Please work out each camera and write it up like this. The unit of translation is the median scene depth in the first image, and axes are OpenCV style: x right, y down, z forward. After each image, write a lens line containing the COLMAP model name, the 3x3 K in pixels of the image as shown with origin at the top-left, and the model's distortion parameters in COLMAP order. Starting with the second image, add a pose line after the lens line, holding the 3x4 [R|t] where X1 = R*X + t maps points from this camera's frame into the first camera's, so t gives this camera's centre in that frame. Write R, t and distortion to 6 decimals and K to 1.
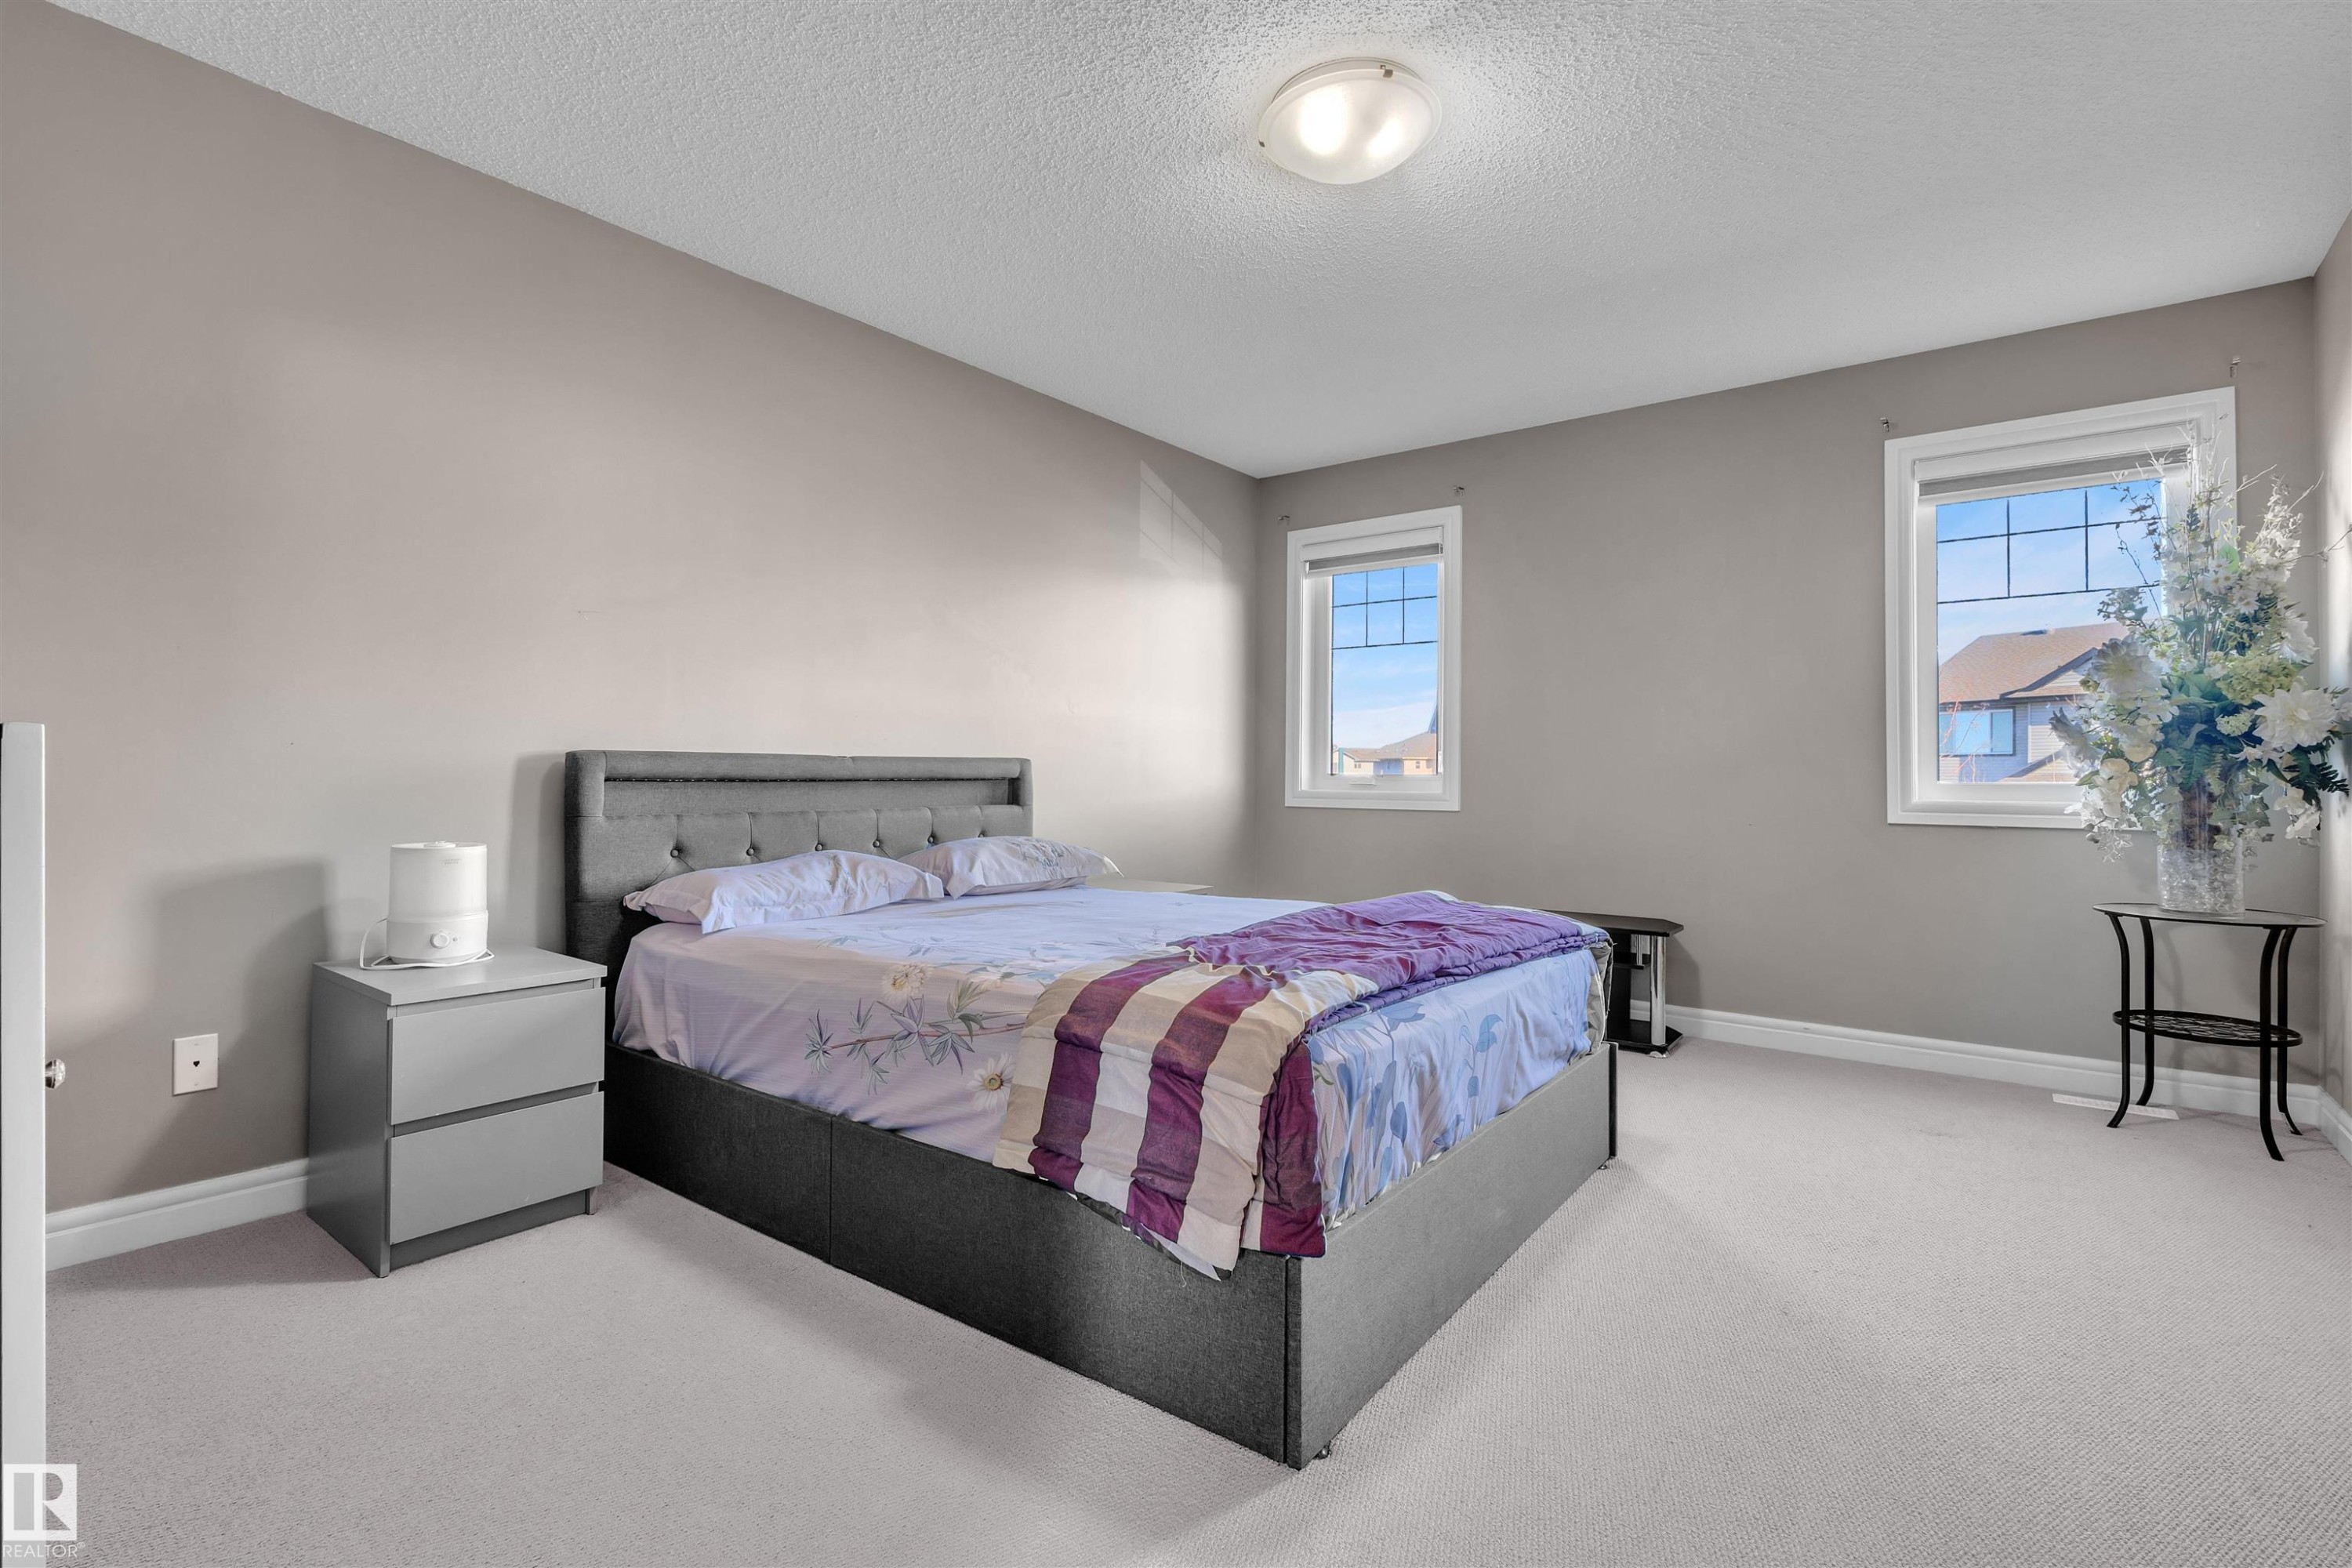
lens RADIAL K [[1061.9, 0, 1165.4], [0, 1061.9, 784.8], [0, 0, 1]] dist [0.001980, 0.000256]
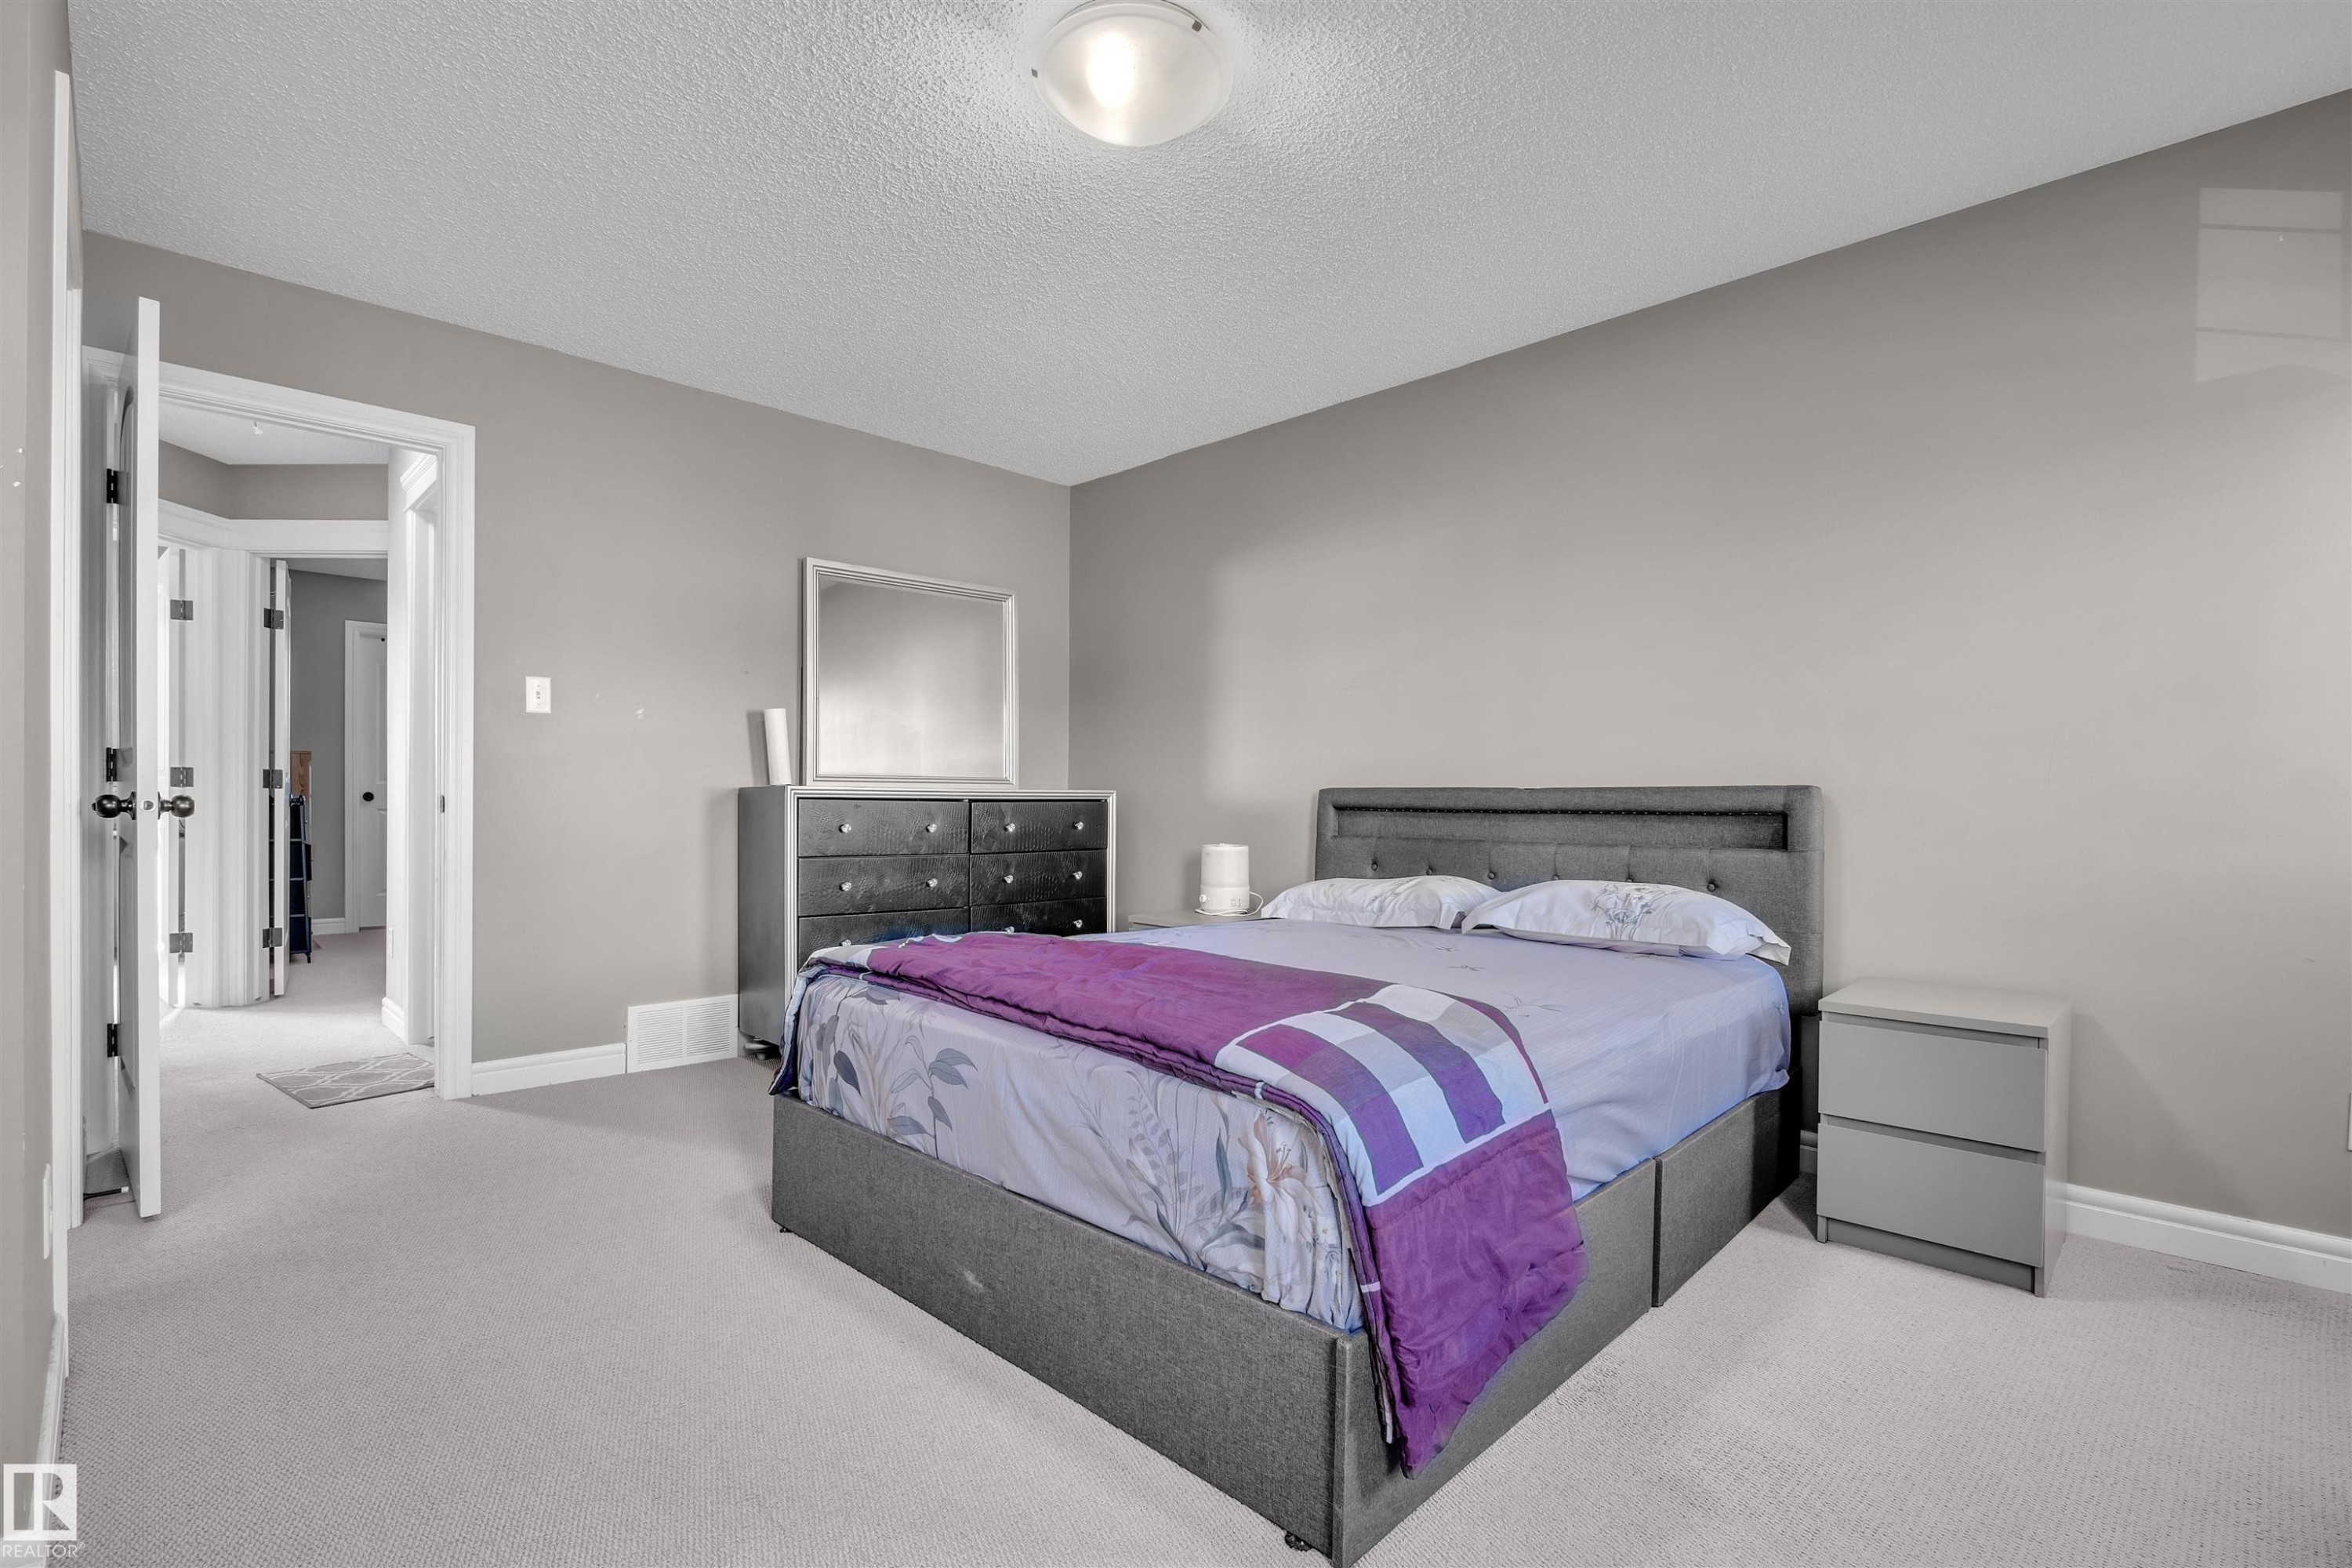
lens RADIAL K [[1061.9, 0, 1165.4], [0, 1061.9, 784.8], [0, 0, 1]] dist [0.001980, 0.000256]
pose [[-0.139314, -0.005166, -0.990235, 0.701676], [-0.004681, 0.999979, -0.004558, -0.022109], [0.990237, 0.004000, -0.139335, 0.749285]]
